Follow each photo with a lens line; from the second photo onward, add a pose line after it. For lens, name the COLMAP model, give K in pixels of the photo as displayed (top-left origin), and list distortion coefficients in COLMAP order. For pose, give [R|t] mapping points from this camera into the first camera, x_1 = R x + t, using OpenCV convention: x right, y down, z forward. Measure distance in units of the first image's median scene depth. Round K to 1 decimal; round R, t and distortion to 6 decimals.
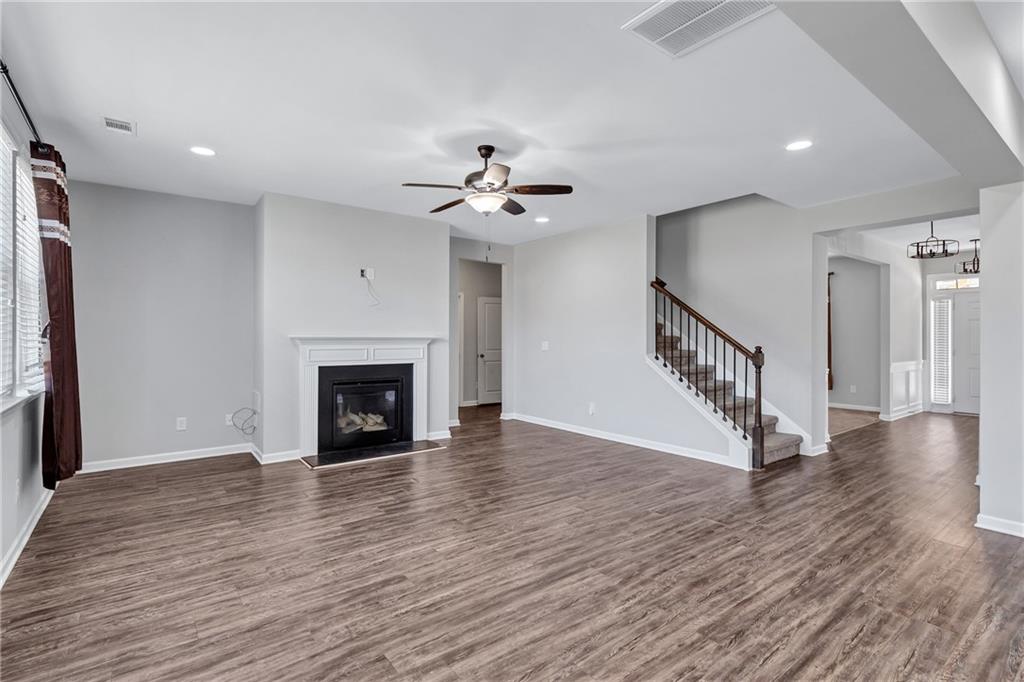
lens RADIAL K [[485.6, 0, 511.0], [0, 485.6, 337.9], [0, 0, 1]] dist [0.001717, 0.000155]
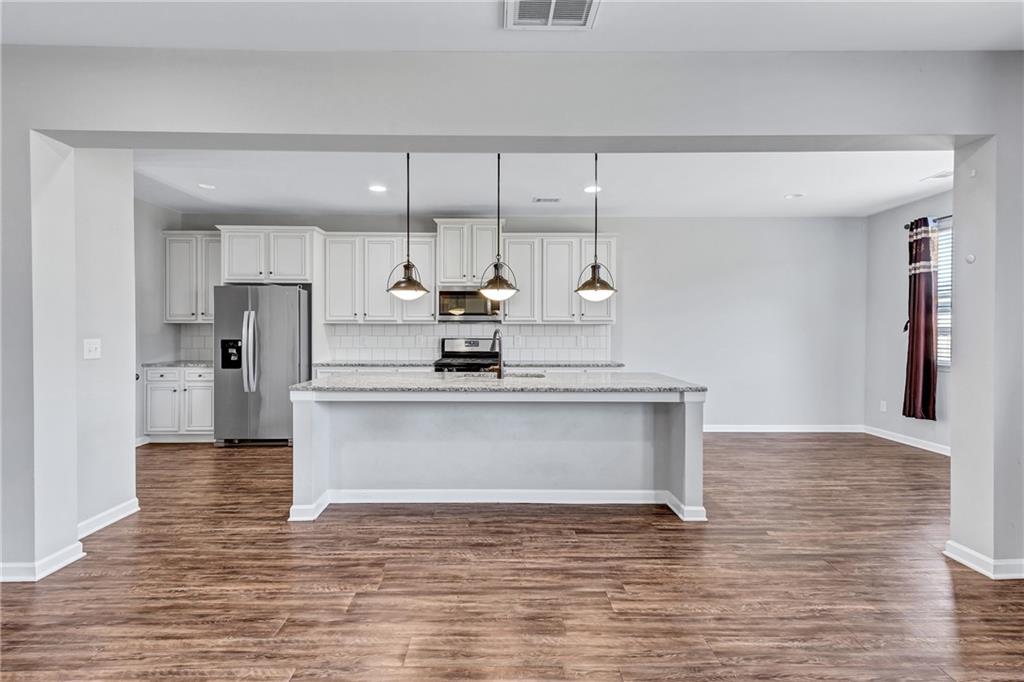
lens RADIAL K [[485.6, 0, 511.7], [0, 485.6, 336.5], [0, 0, 1]] dist [0.001717, 0.000155]
pose [[-0.799851, -0.011928, 0.600080, -0.087740], [-0.001063, 0.999829, 0.018457, 0.002221], [-0.600197, 0.014125, -0.799727, 1.627638]]
